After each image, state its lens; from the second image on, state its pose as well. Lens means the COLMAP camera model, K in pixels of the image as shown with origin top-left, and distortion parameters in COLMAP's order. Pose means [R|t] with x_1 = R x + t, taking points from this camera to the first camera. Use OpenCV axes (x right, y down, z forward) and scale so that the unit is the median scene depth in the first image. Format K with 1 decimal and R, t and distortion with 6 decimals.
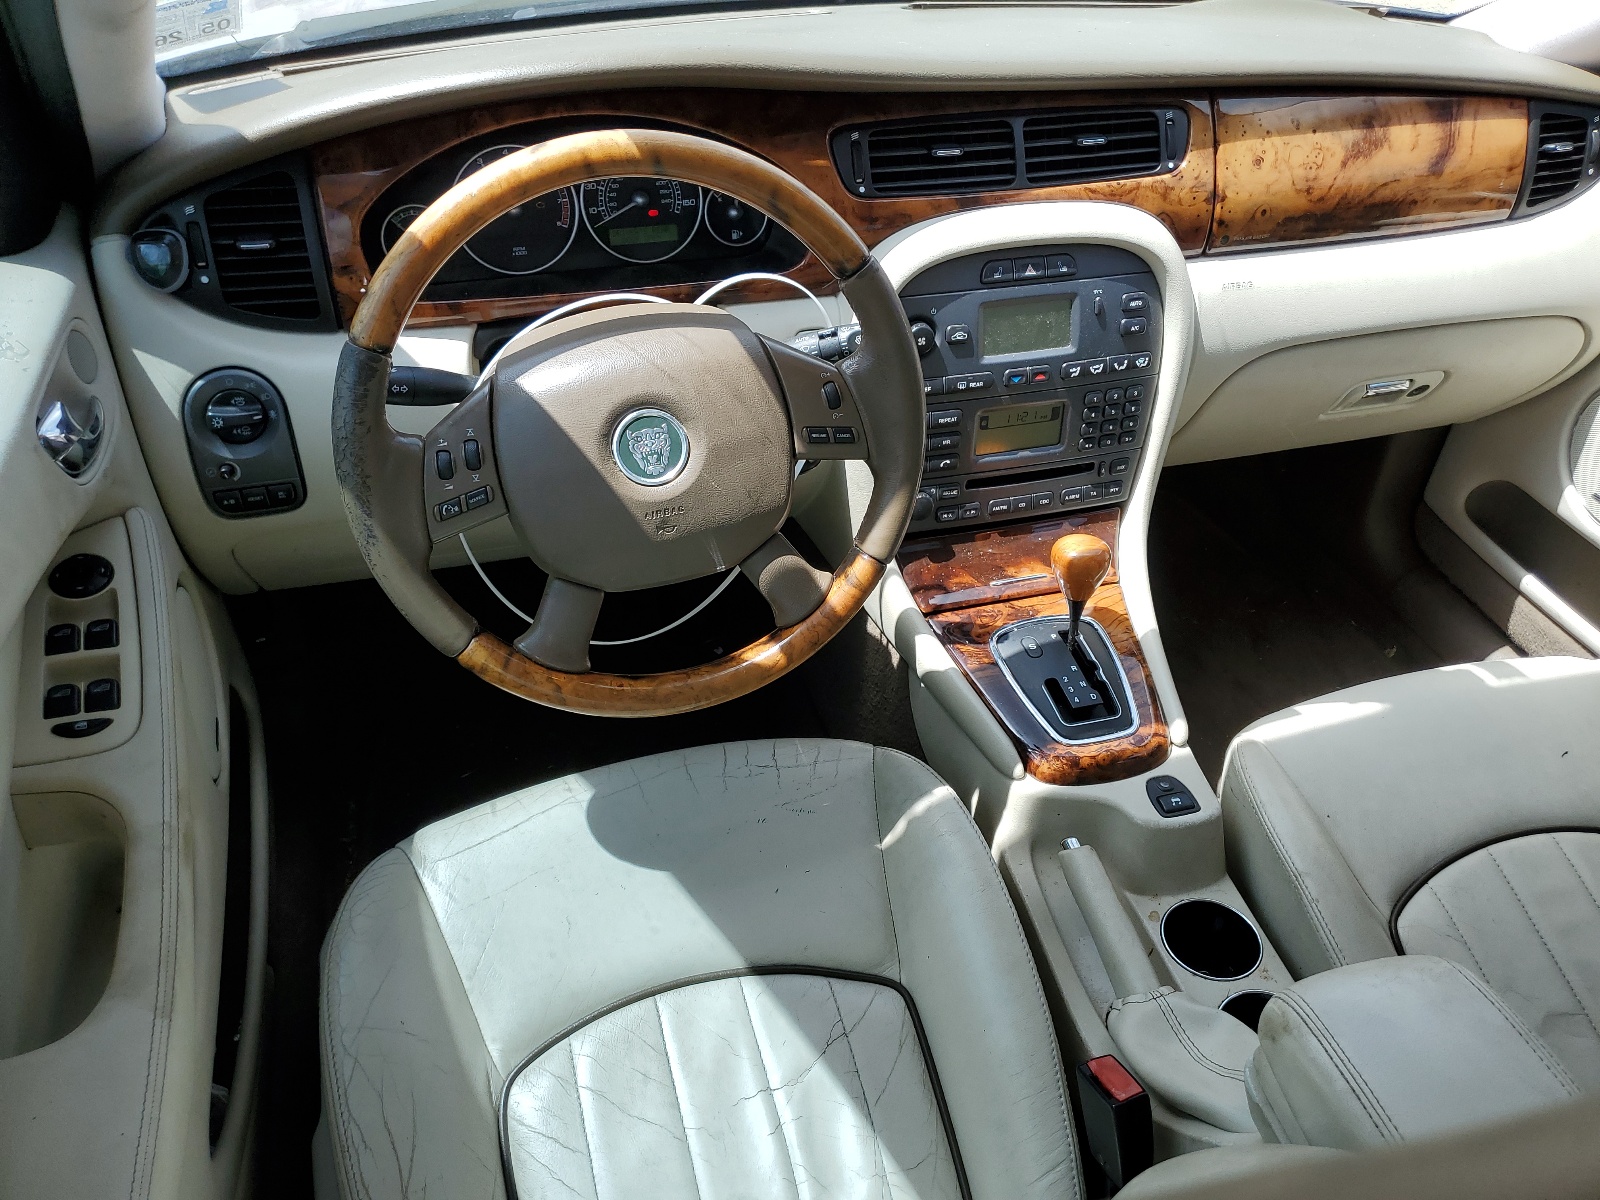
lens RADIAL K [[1209.6, 0, 800.0], [0, 1209.6, 600.0], [0, 0, 1]] dist [-0.029969, -0.001266]
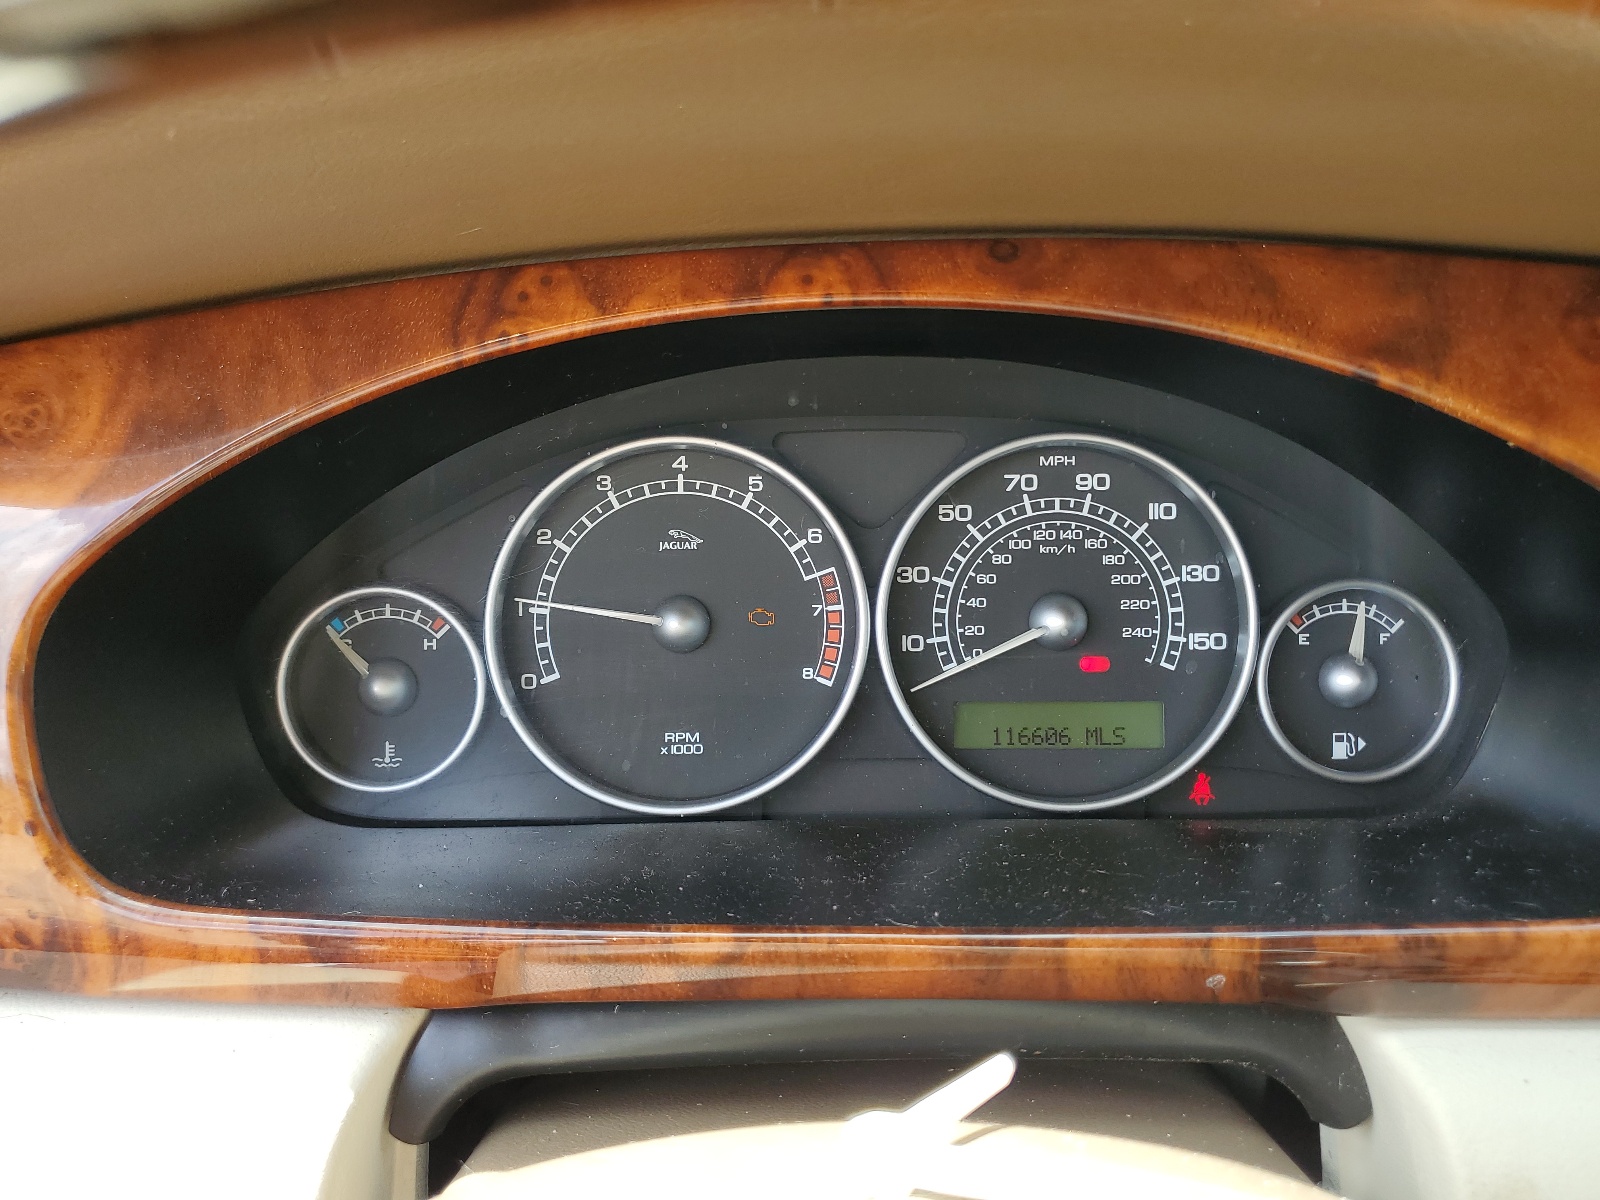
lens RADIAL K [[1209.6, 0, 800.0], [0, 1209.6, 600.0], [0, 0, 1]] dist [-0.029969, -0.001266]
pose [[0.961025, 0.052596, -0.271413, -0.111274], [-0.148023, 0.927052, -0.344475, -0.214161], [0.233496, 0.371225, 0.898706, 0.686545]]
